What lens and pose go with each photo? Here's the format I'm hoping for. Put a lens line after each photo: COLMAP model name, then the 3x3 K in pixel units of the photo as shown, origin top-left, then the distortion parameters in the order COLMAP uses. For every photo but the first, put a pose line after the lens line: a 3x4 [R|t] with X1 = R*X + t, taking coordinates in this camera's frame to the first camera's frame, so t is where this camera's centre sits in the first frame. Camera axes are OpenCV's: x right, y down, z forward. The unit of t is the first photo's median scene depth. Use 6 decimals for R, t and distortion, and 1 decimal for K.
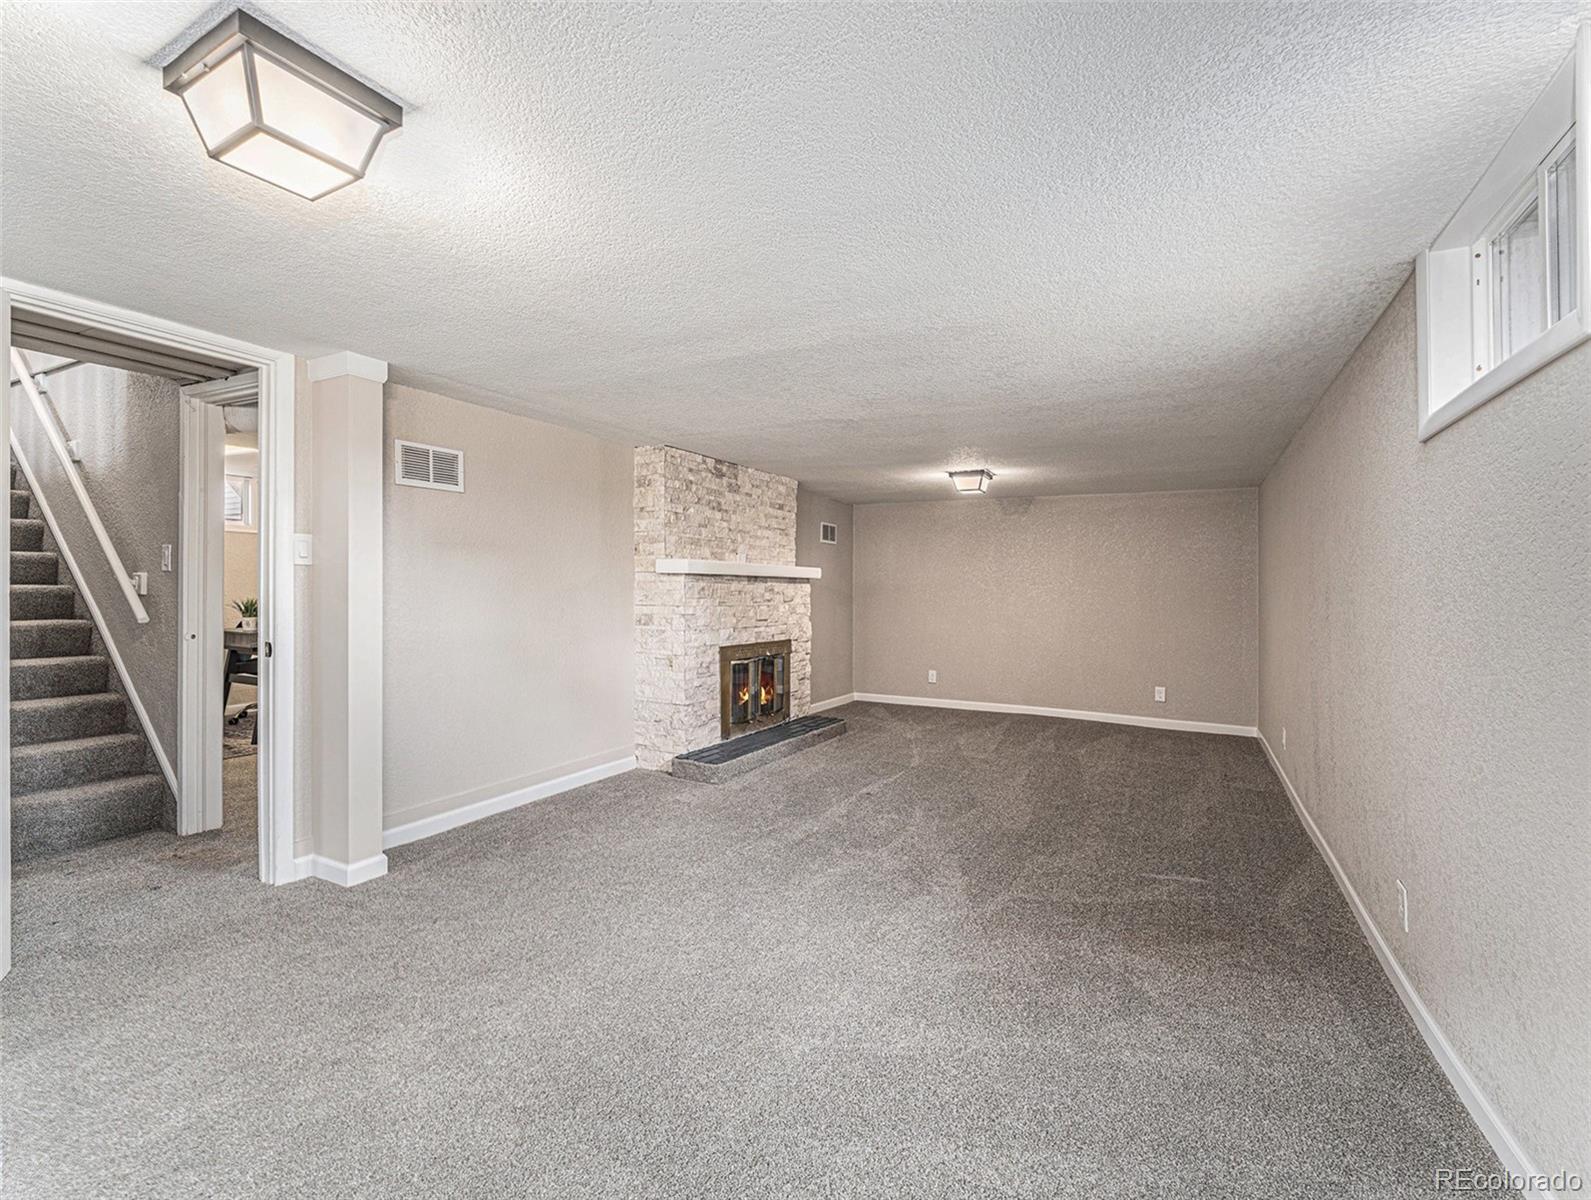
lens RADIAL K [[734.5, 0, 783.4], [0, 734.5, 590.9], [0, 0, 1]] dist [0.005506, -0.000171]
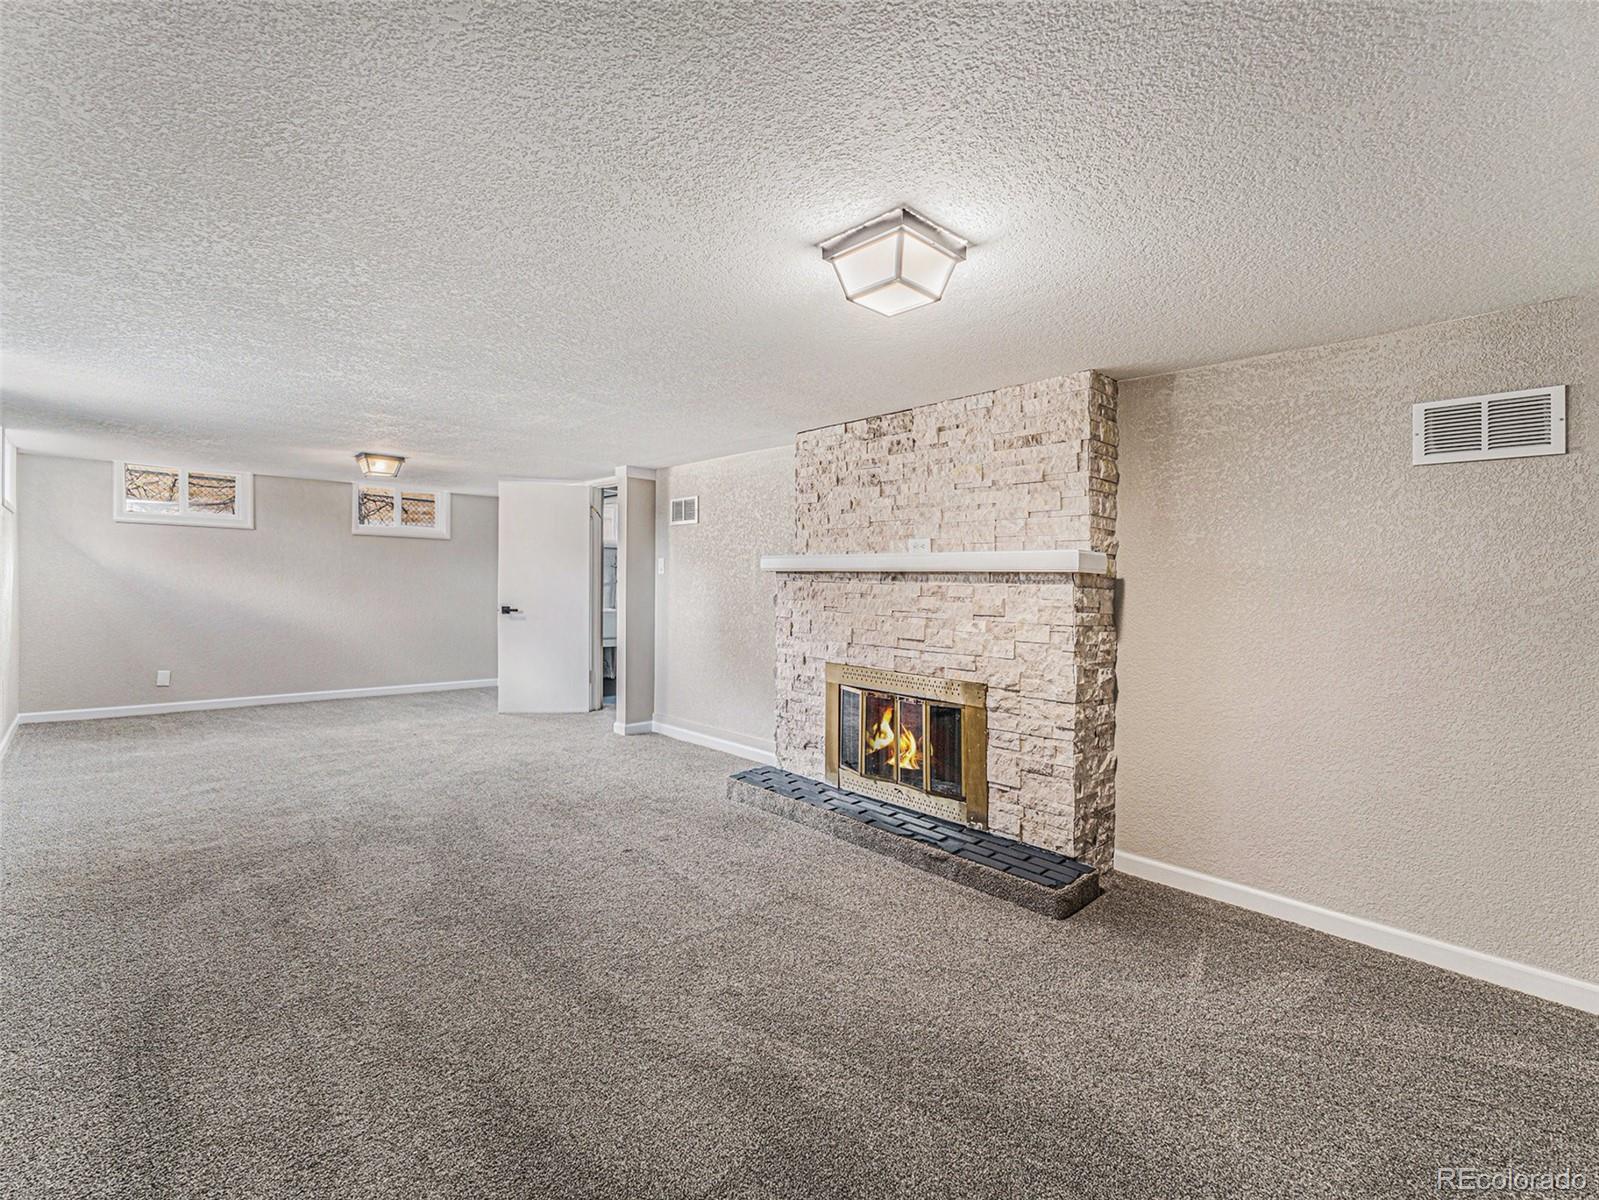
lens RADIAL K [[738.1, 0, 787.4], [0, 738.1, 590.9], [0, 0, 1]] dist [0.005506, -0.000171]
pose [[-0.326406, 0.007935, -0.945196, 0.632214], [-0.014260, 0.999810, 0.013318, -0.010463], [0.945122, 0.017825, -0.326230, 1.130864]]
